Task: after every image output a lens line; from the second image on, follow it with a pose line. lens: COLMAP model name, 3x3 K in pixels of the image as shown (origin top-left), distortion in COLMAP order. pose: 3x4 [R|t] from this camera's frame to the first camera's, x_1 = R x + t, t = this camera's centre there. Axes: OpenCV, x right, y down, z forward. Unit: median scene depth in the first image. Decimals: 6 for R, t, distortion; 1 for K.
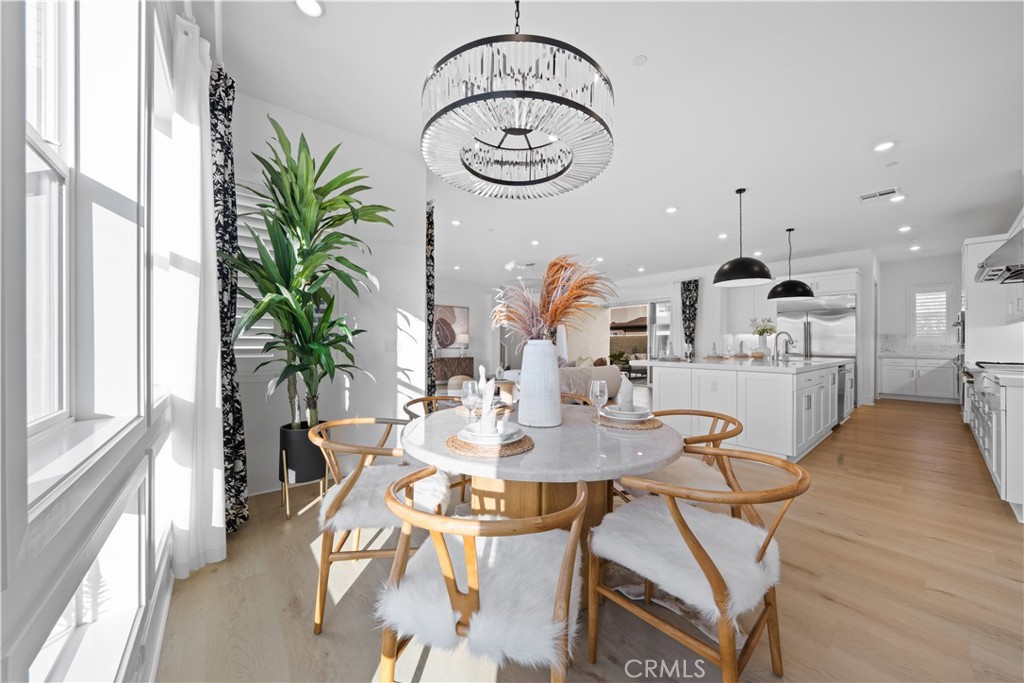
lens RADIAL K [[352.5, 0, 513.4], [0, 352.5, 342.6], [0, 0, 1]] dist [-0.002340, -0.000481]
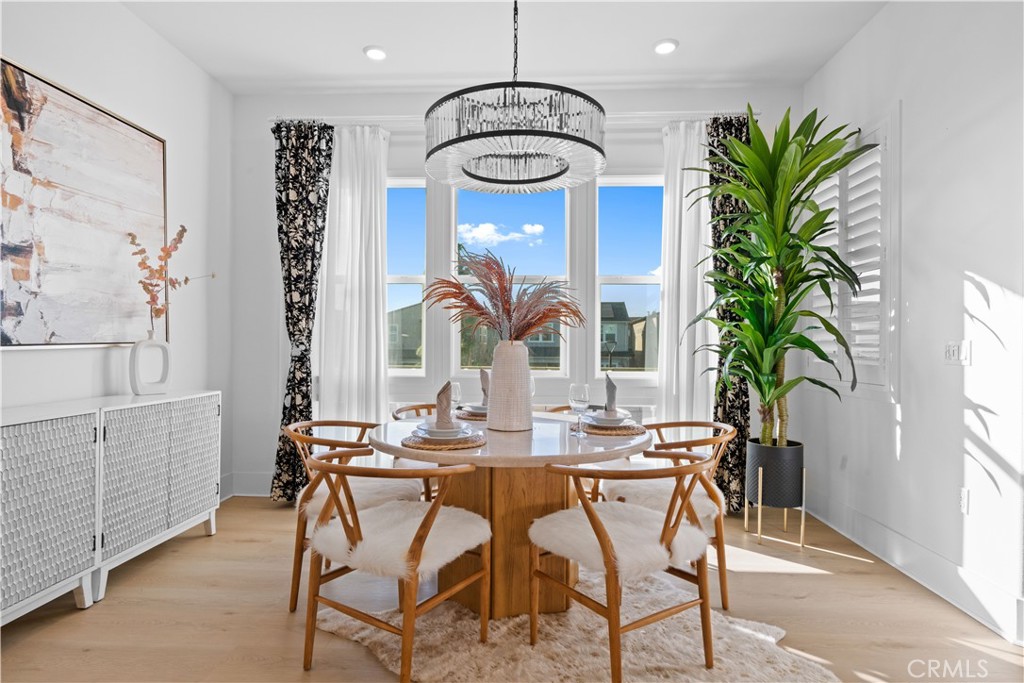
lens RADIAL K [[547.4, 0, 516.4], [0, 547.4, 347.3], [0, 0, 1]] dist [0.002365, -0.000696]
pose [[-0.676206, -0.004941, -0.736696, 0.235319], [-0.006531, 0.999978, -0.000712, 0.002655], [0.736684, 0.004330, -0.676223, 0.418069]]
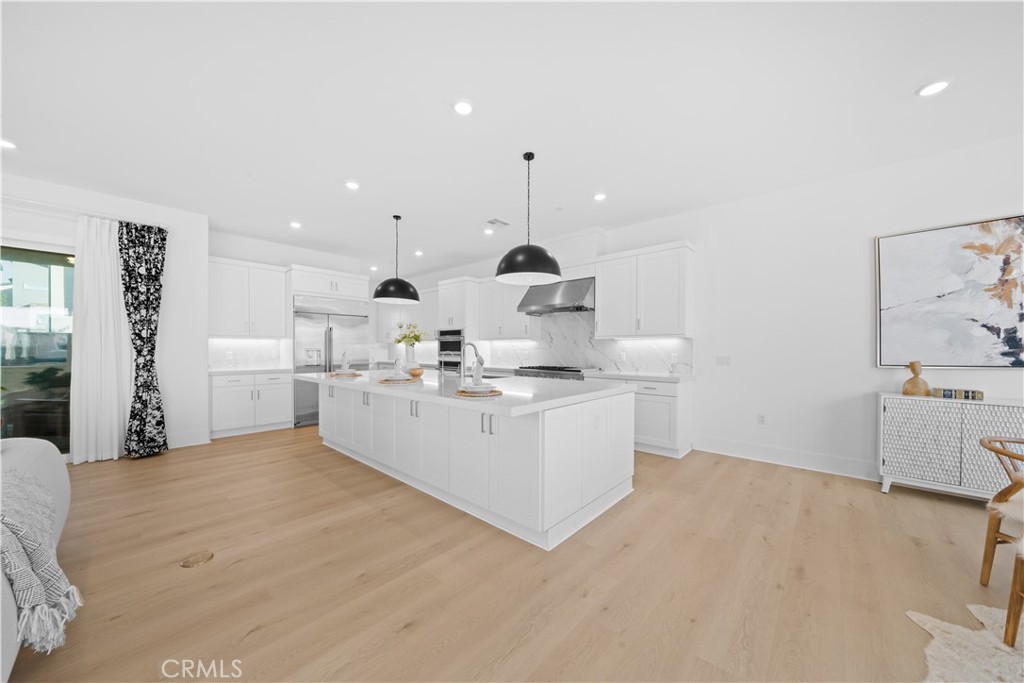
lens RADIAL K [[352.5, 0, 510.8], [0, 352.5, 352.1], [0, 0, 1]] dist [-0.002340, -0.000481]
pose [[-0.145593, -0.014906, 0.989232, -0.048415], [-0.006463, 0.999879, 0.014115, -0.012103], [-0.989324, -0.004338, -0.145671, 0.569181]]
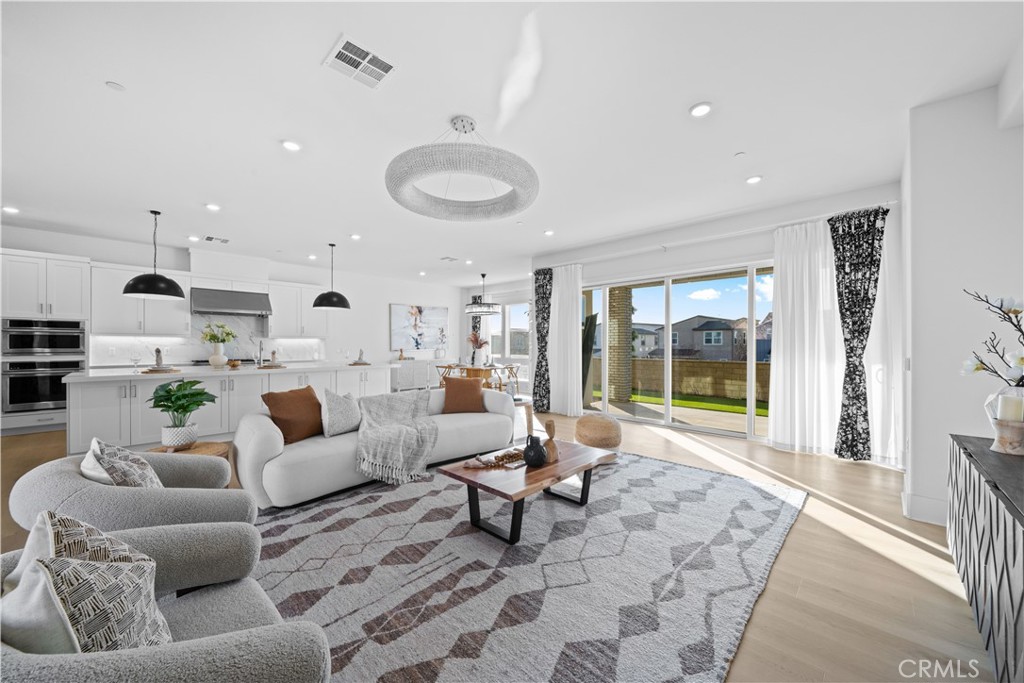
lens RADIAL K [[375.8, 0, 511.4], [0, 375.8, 348.2], [0, 0, 1]] dist [-0.005085, 0.000169]
pose [[-0.994337, -0.003346, -0.106216, 0.035824], [-0.003868, 0.999981, 0.004701, -0.008308], [0.106198, 0.005085, -0.994332, 1.294826]]
